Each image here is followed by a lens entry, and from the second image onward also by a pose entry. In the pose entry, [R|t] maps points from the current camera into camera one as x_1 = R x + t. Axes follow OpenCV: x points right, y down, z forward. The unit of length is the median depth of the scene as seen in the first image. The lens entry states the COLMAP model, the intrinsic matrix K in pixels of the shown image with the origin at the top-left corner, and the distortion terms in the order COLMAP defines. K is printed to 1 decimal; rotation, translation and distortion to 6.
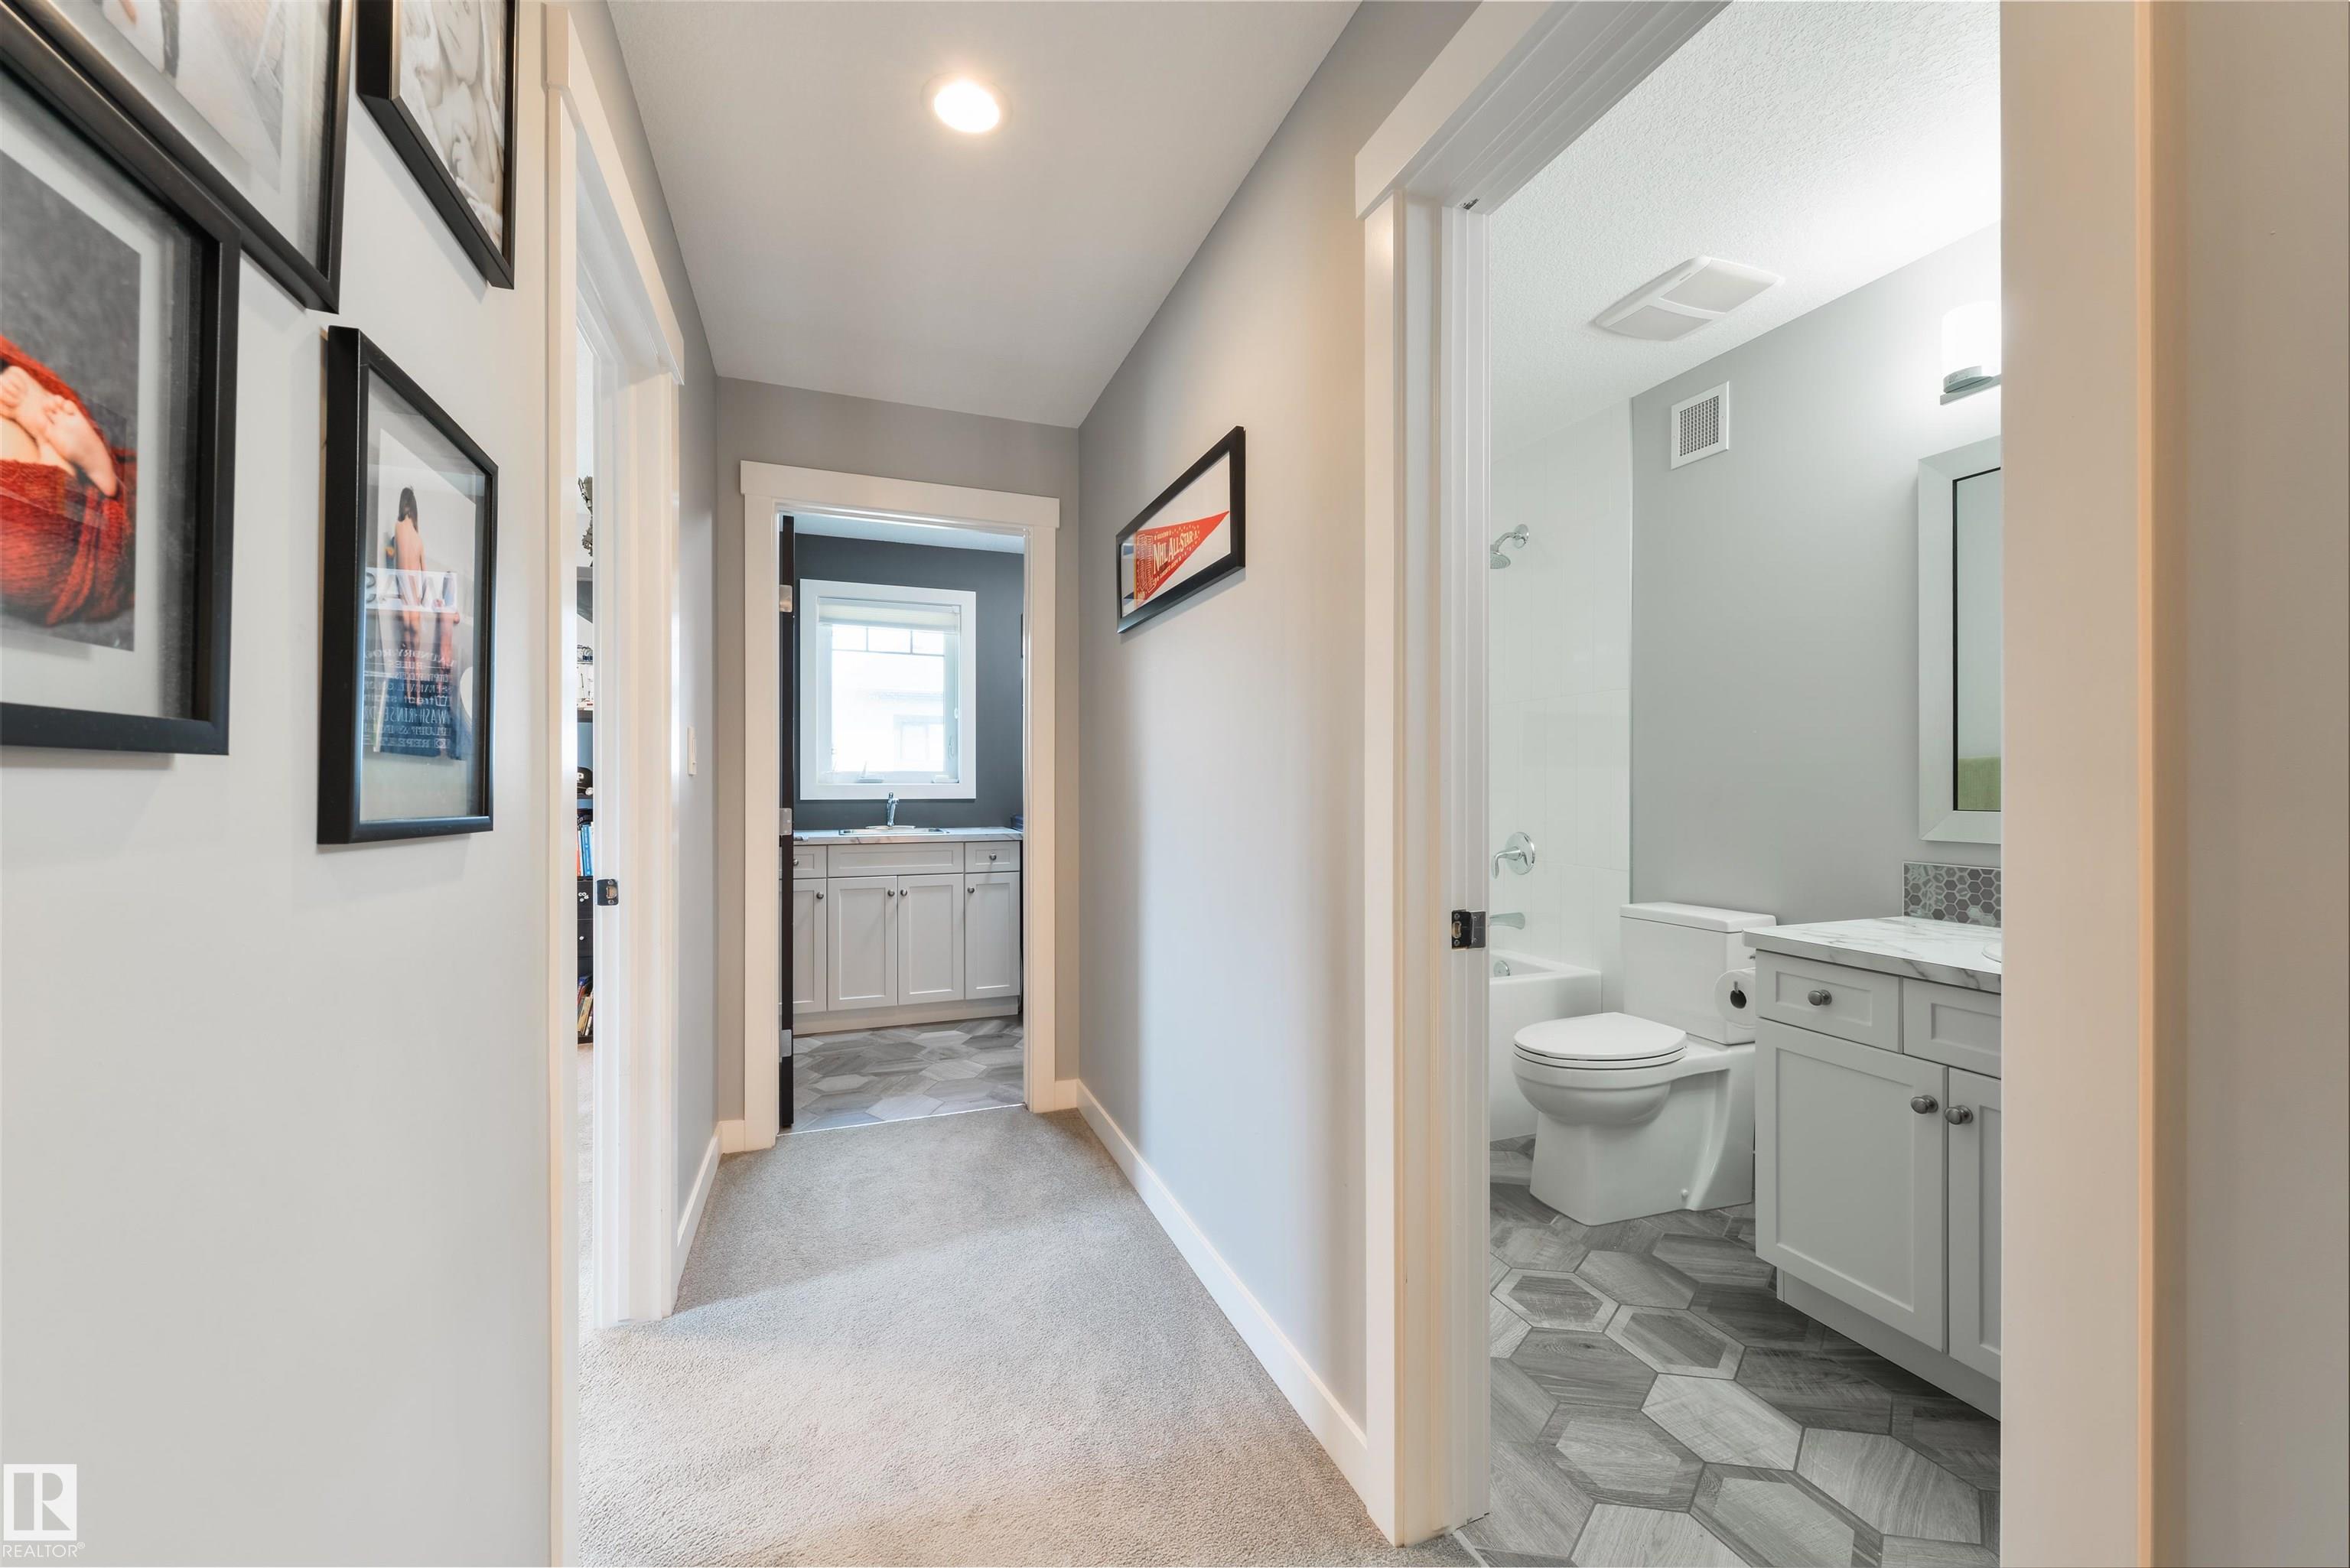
lens RADIAL K [[921.6, 0, 1194.1], [0, 921.6, 785.2], [0, 0, 1]] dist [0.005496, -0.001267]
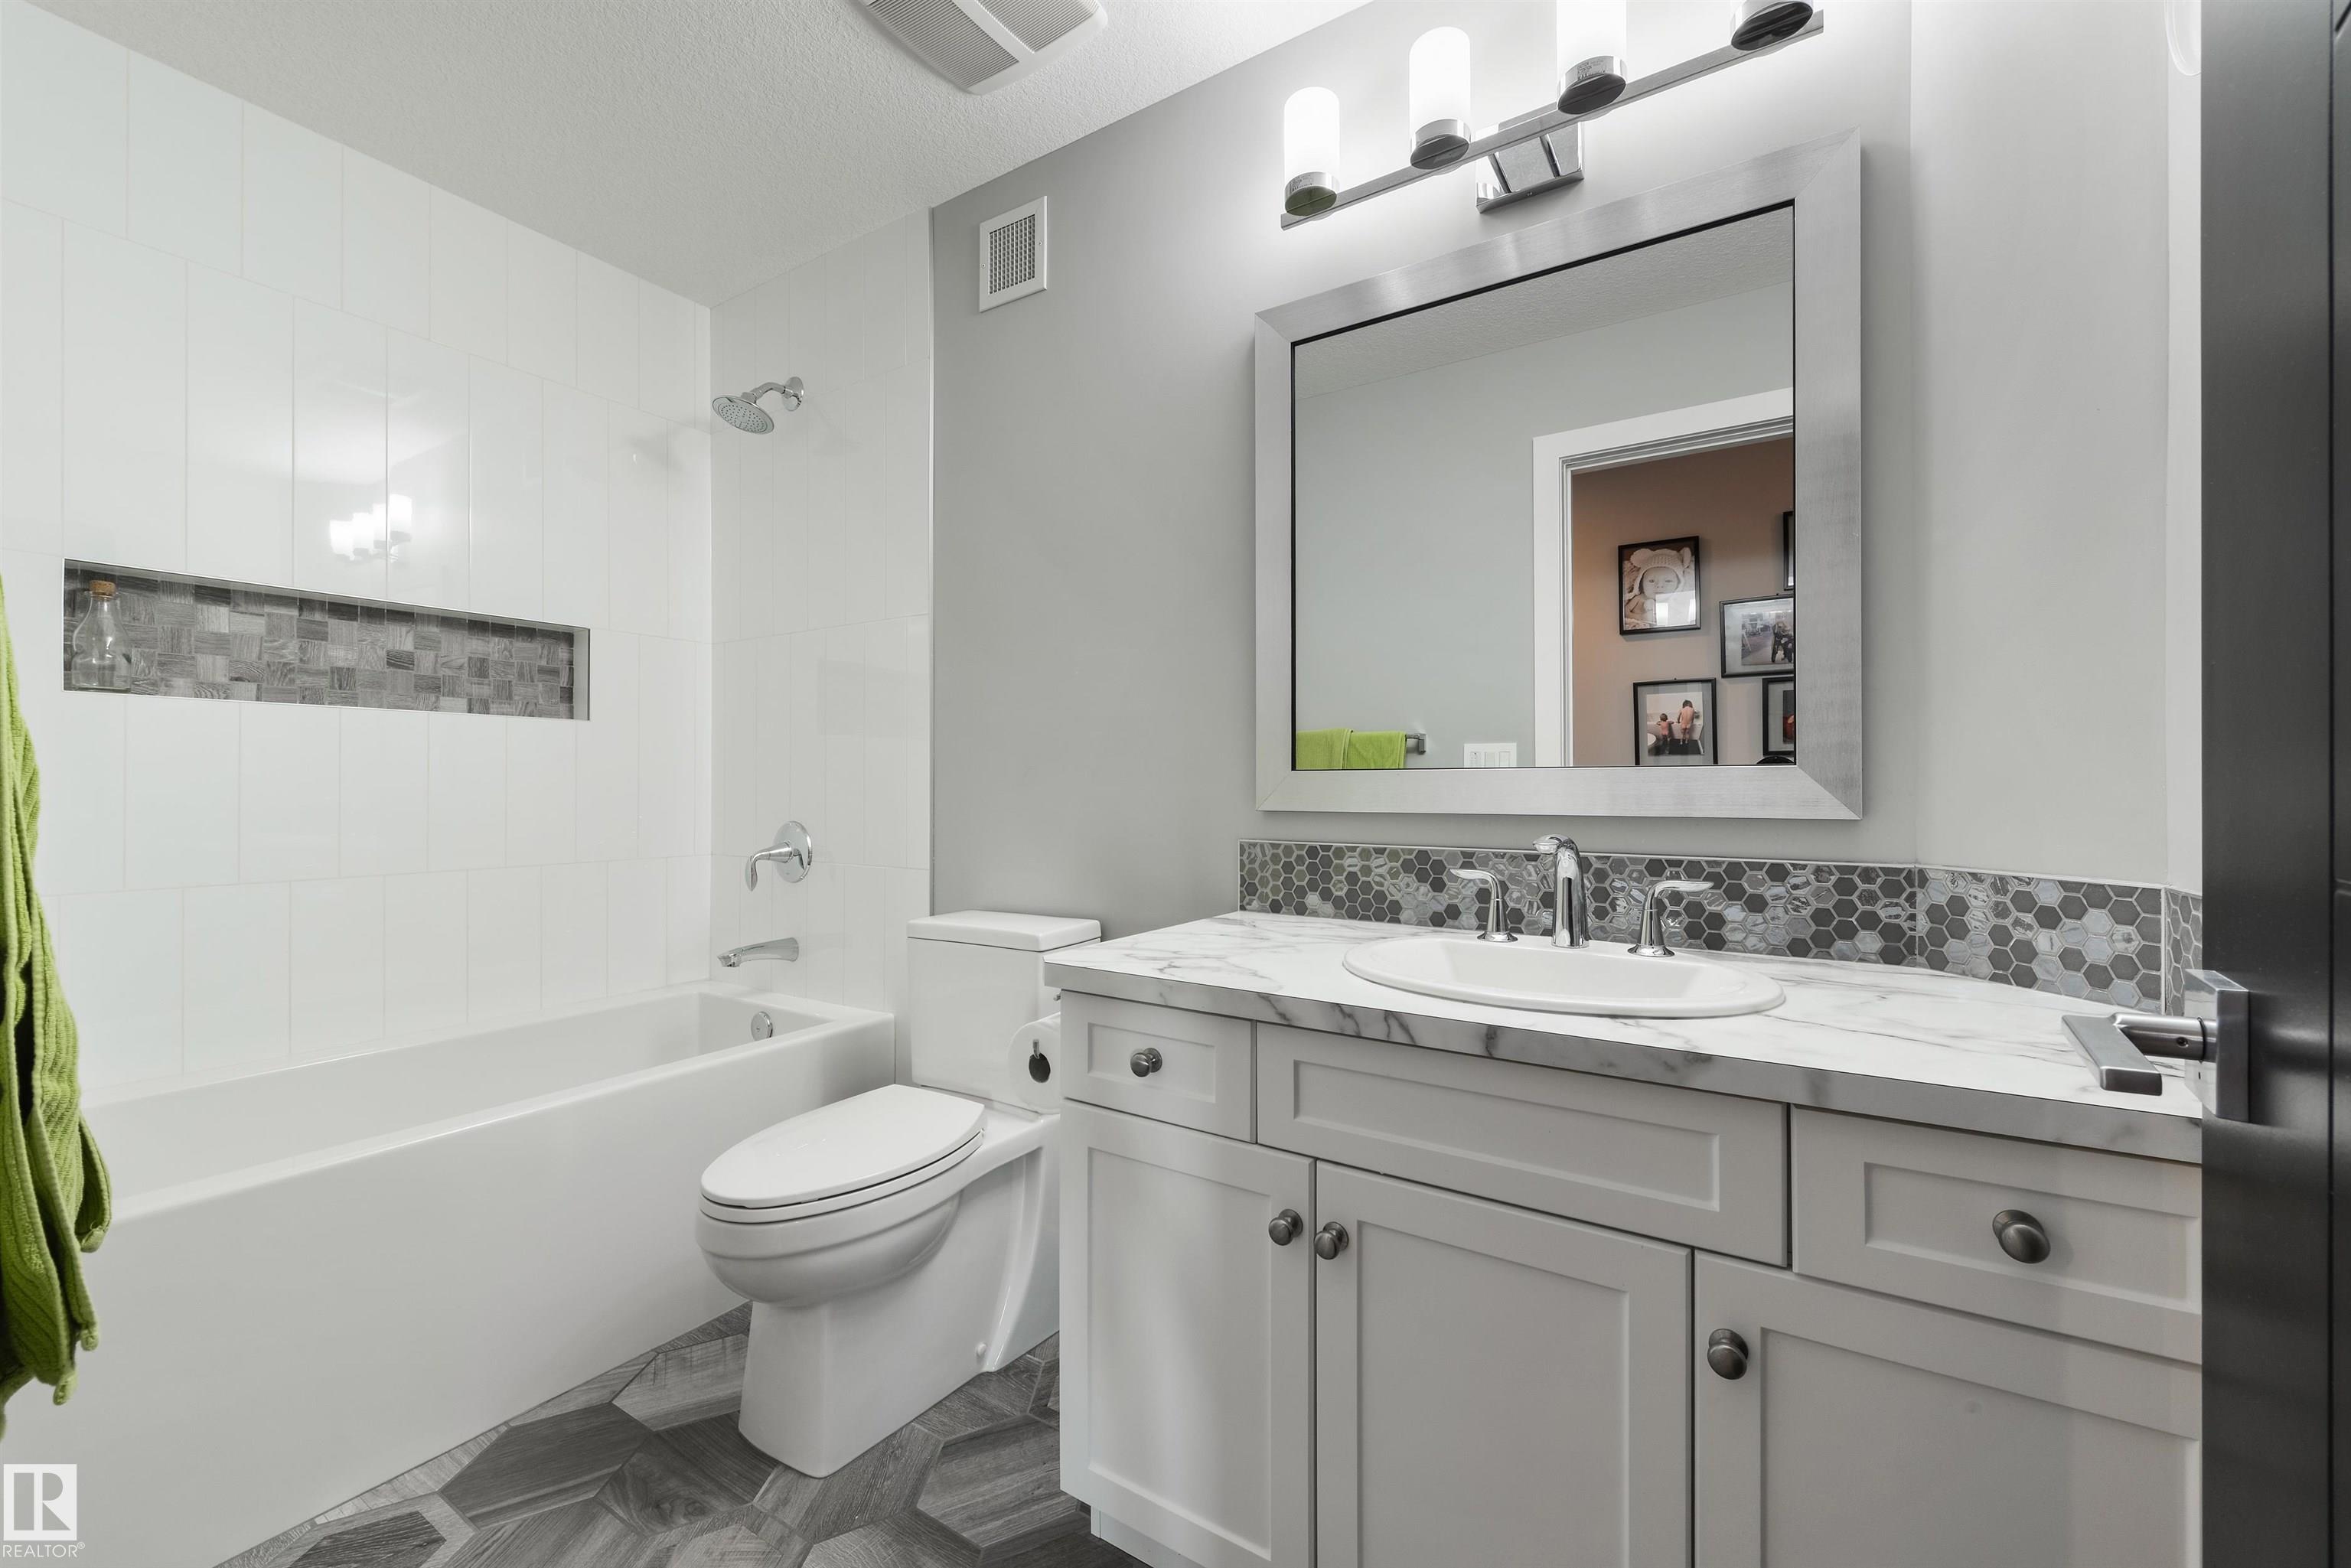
lens RADIAL K [[922.0, 0, 1182.7], [0, 922.0, 790.2], [0, 0, 1]] dist [0.005496, -0.001267]
pose [[0.810661, -0.001391, 0.585515, 0.297523], [0.000396, 0.999998, 0.001827, 0.042408], [-0.585516, -0.001250, 0.810660, 0.430422]]
